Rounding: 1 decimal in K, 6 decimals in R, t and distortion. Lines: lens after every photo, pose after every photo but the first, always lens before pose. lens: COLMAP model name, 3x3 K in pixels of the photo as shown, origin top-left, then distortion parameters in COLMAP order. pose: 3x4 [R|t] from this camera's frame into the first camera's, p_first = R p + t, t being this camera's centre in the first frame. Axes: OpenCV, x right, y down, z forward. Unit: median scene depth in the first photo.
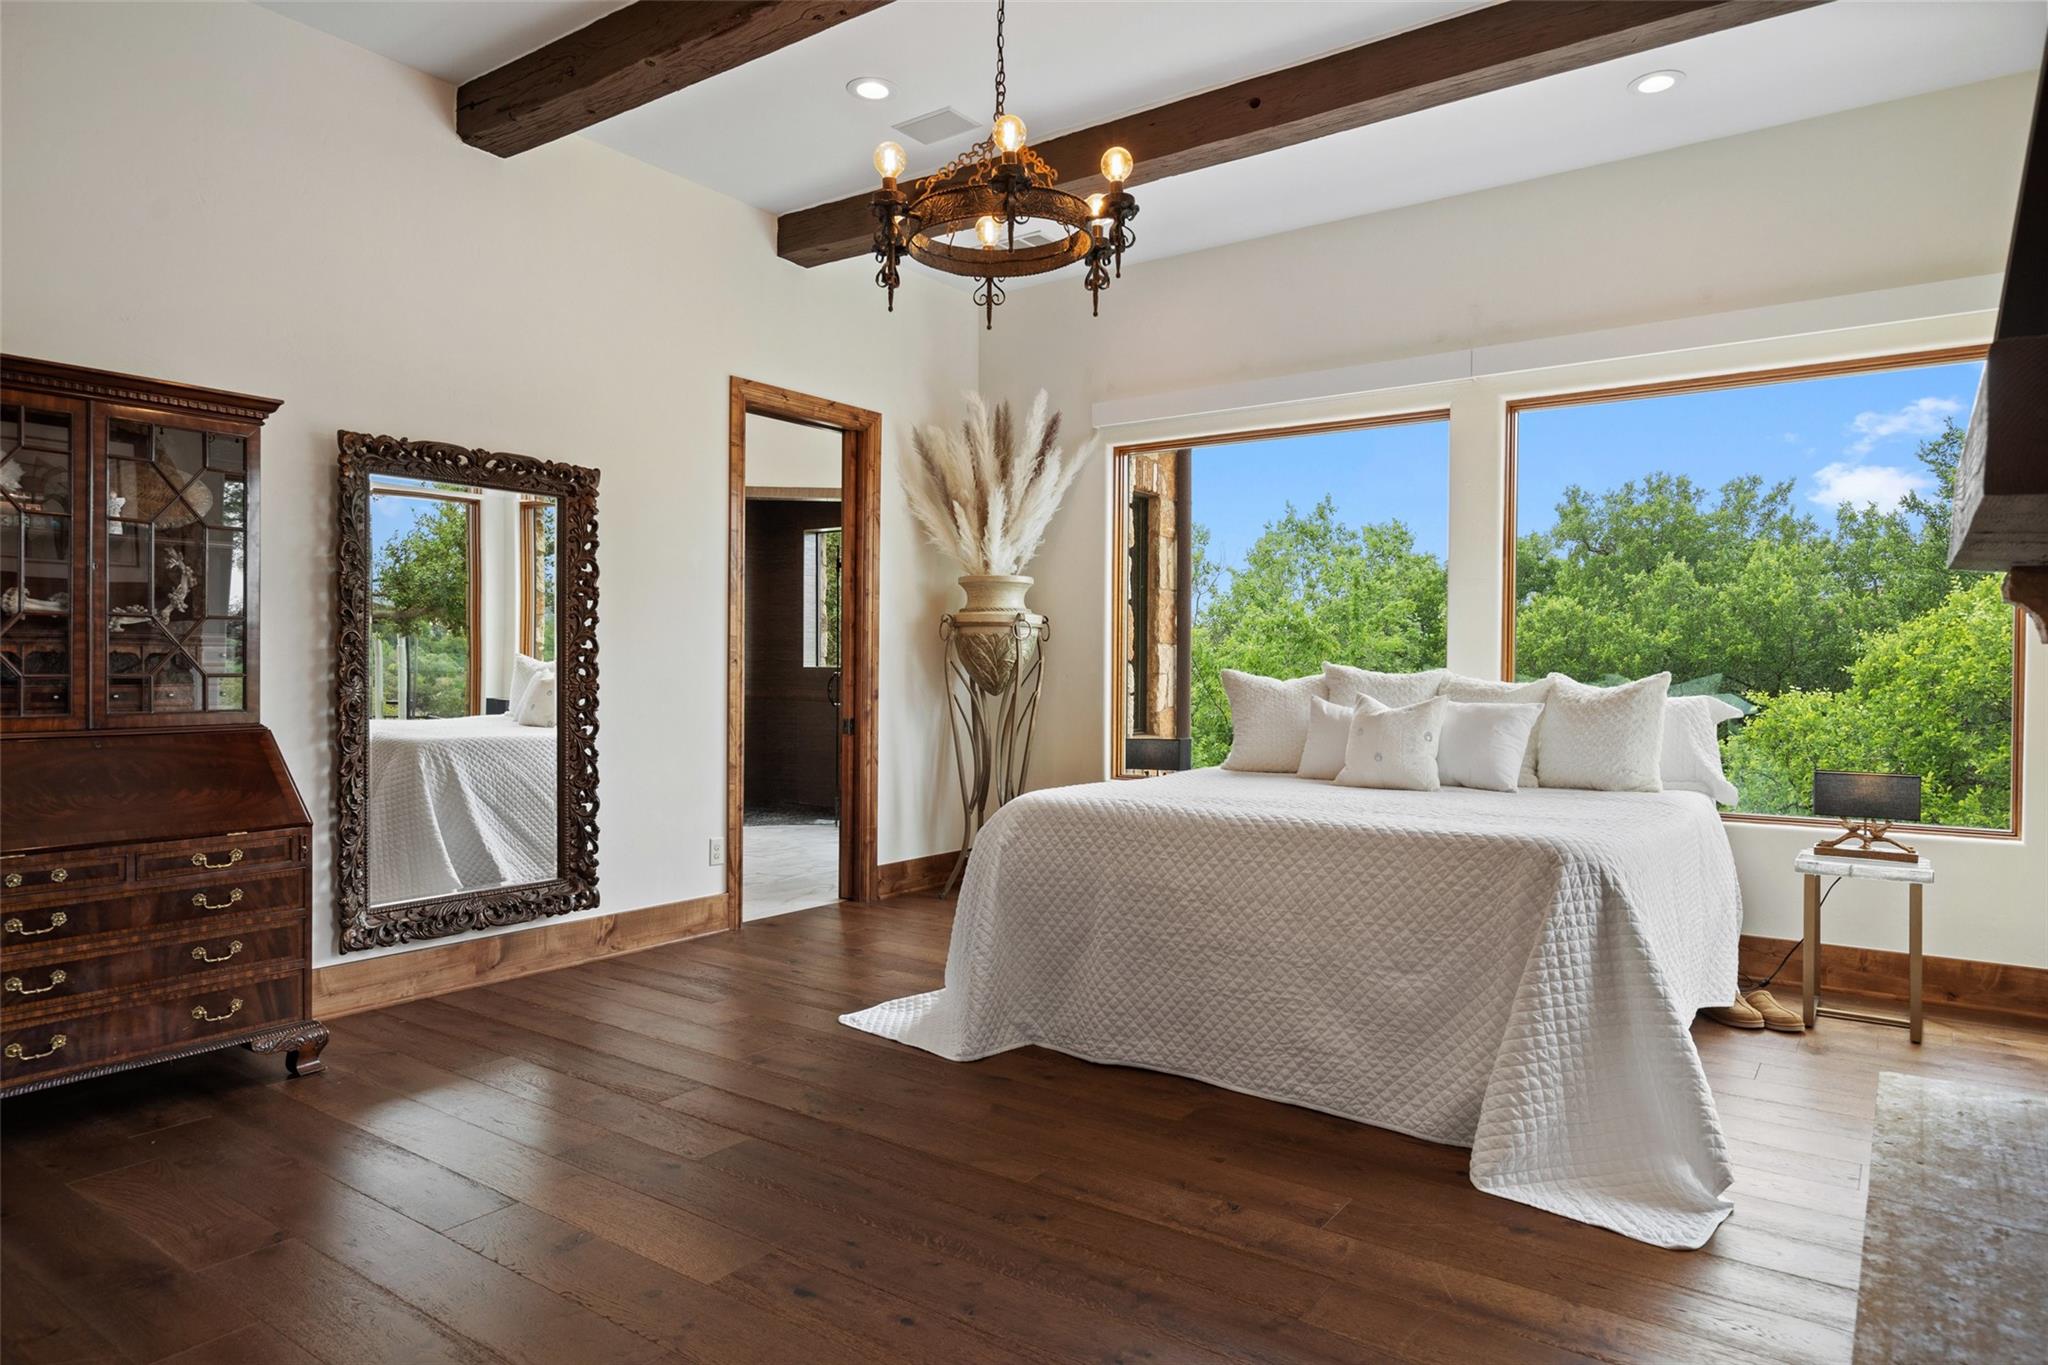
lens RADIAL K [[1268.9, 0, 1015.7], [0, 1268.9, 673.6], [0, 0, 1]] dist [0.008068, 0.000755]
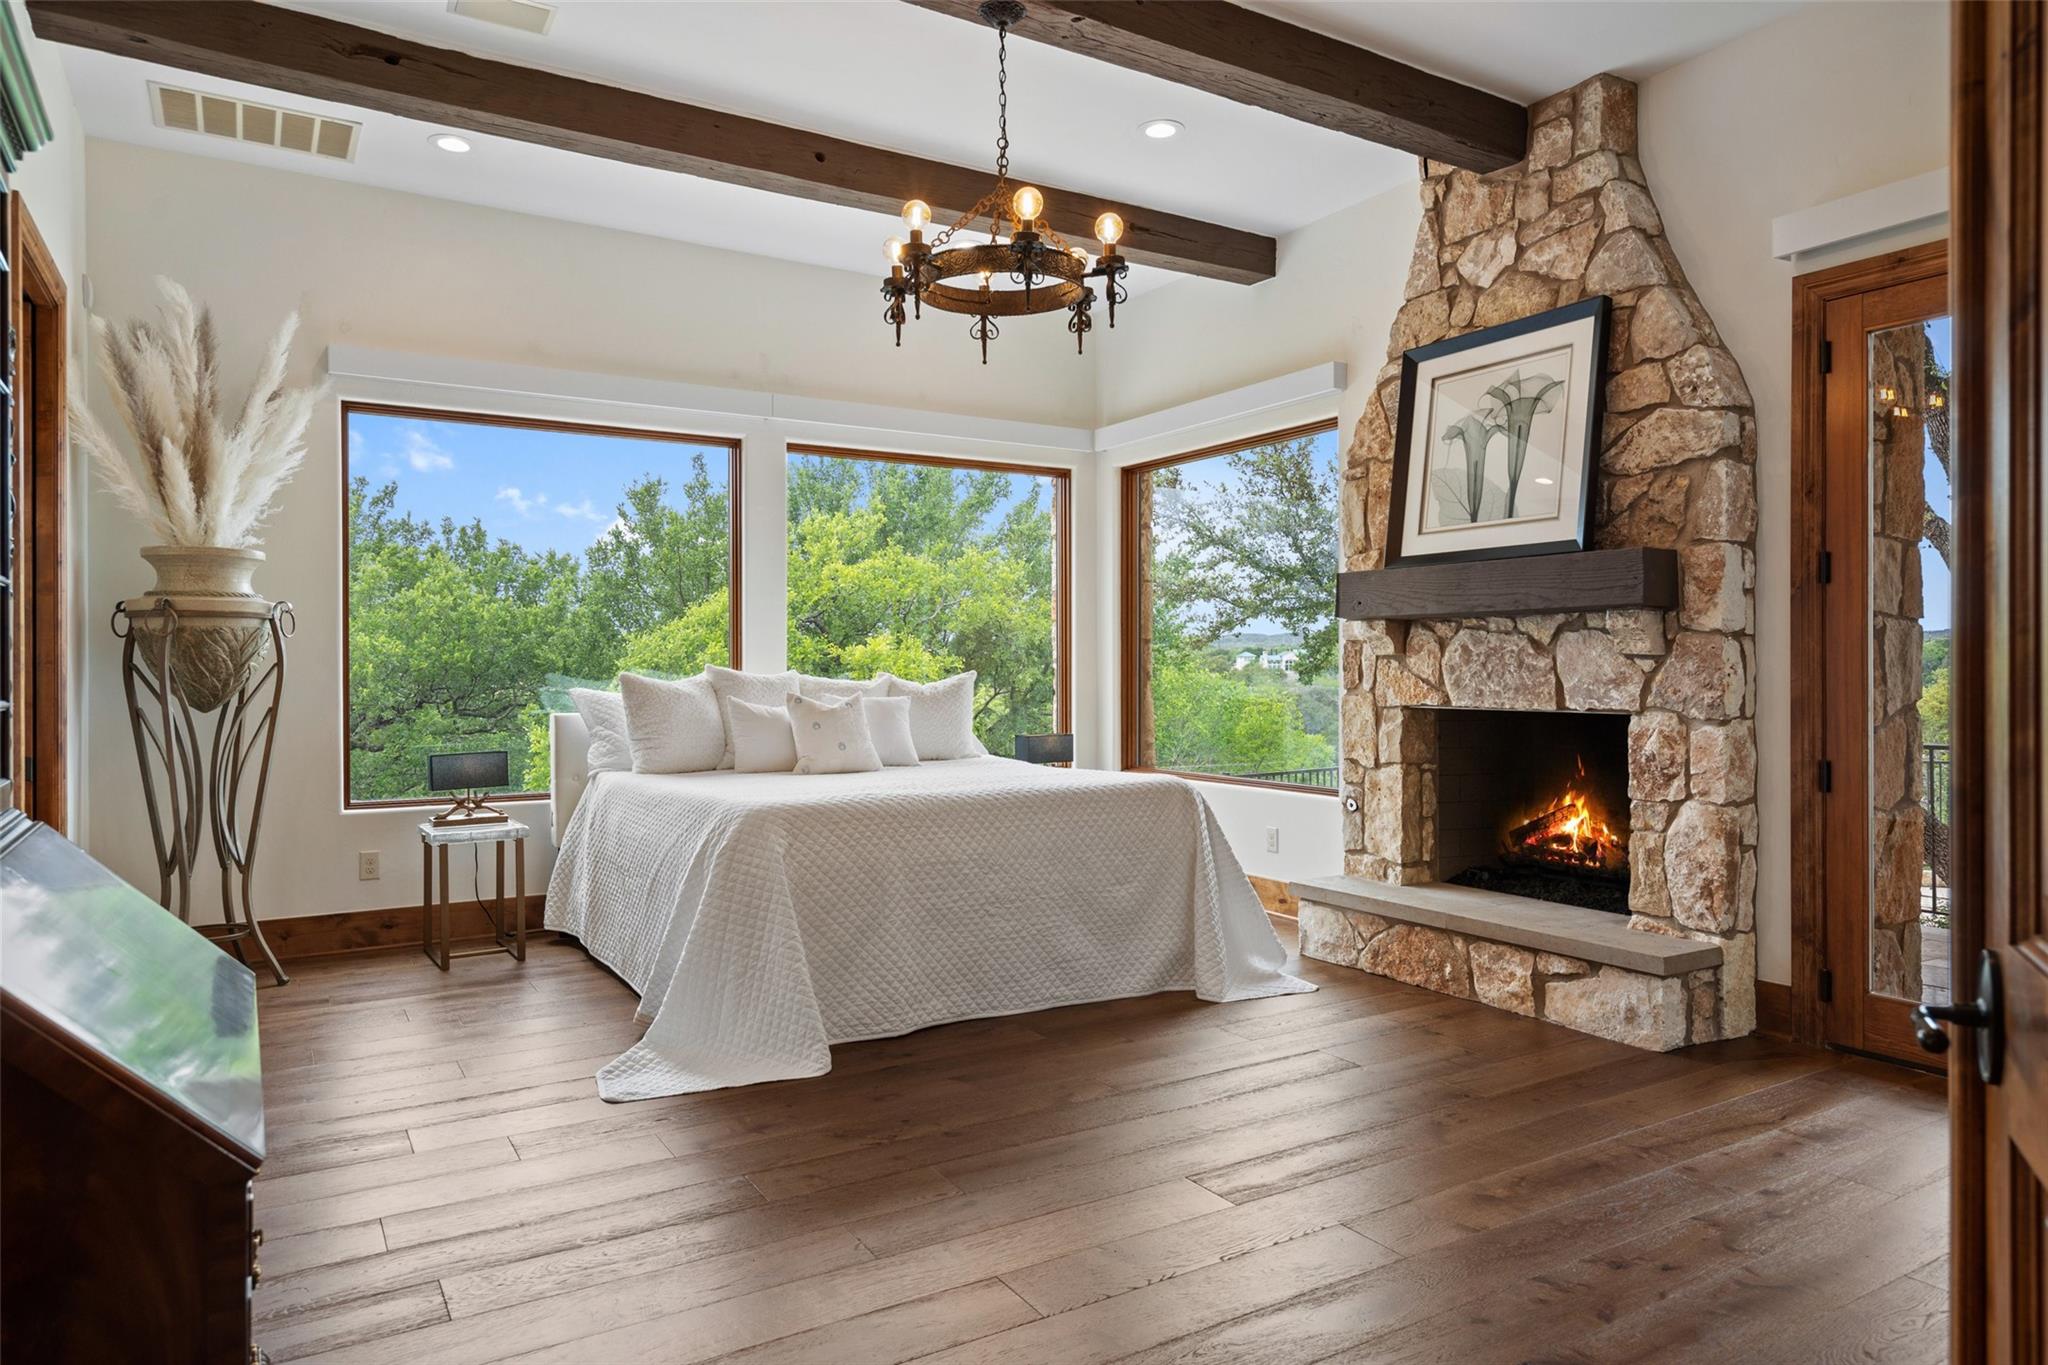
lens RADIAL K [[1268.9, 0, 1013.9], [0, 1268.9, 679.5], [0, 0, 1]] dist [0.008068, 0.000755]
pose [[0.390592, -0.022229, 0.920296, -0.753857], [0.009774, 0.999752, 0.020000, -0.016291], [-0.920512, 0.001184, 0.390712, 0.407112]]
